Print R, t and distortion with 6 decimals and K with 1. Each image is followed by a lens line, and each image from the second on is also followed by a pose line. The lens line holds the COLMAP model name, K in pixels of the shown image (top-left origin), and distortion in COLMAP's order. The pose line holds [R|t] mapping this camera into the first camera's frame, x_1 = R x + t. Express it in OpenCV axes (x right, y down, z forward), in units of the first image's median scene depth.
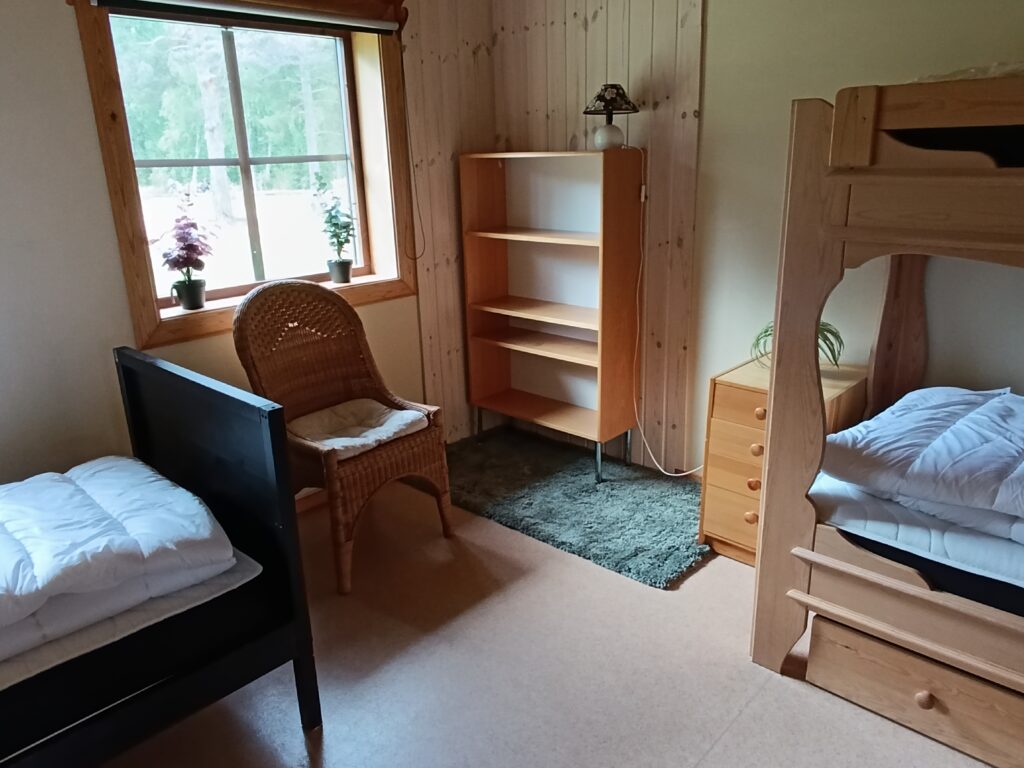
lens RADIAL K [[743.3, 0, 513.2], [0, 743.3, 387.9], [0, 0, 1]] dist [0.018547, -0.034709]
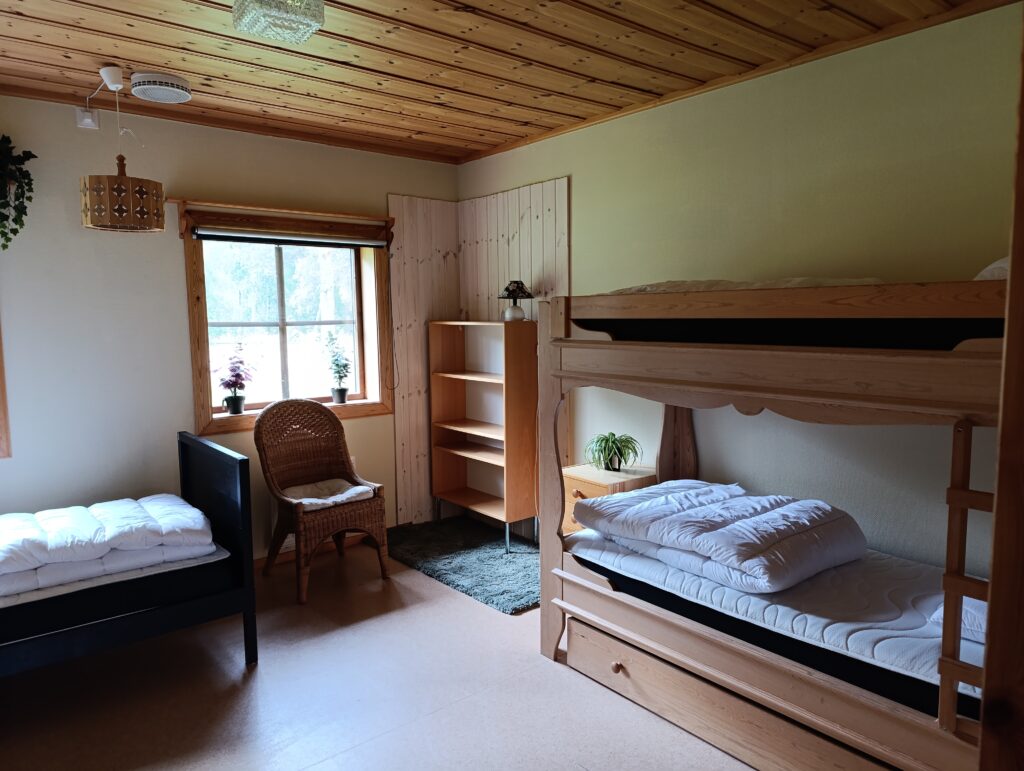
lens RADIAL K [[710.5, 0, 513.8], [0, 710.5, 384.9], [0, 0, 1]] dist [0.010887, -0.023087]
pose [[0.991463, 0.031339, -0.126568, 0.343794], [-0.056176, 0.978645, -0.197731, 0.098742], [0.117668, 0.203153, 0.972051, -0.406446]]
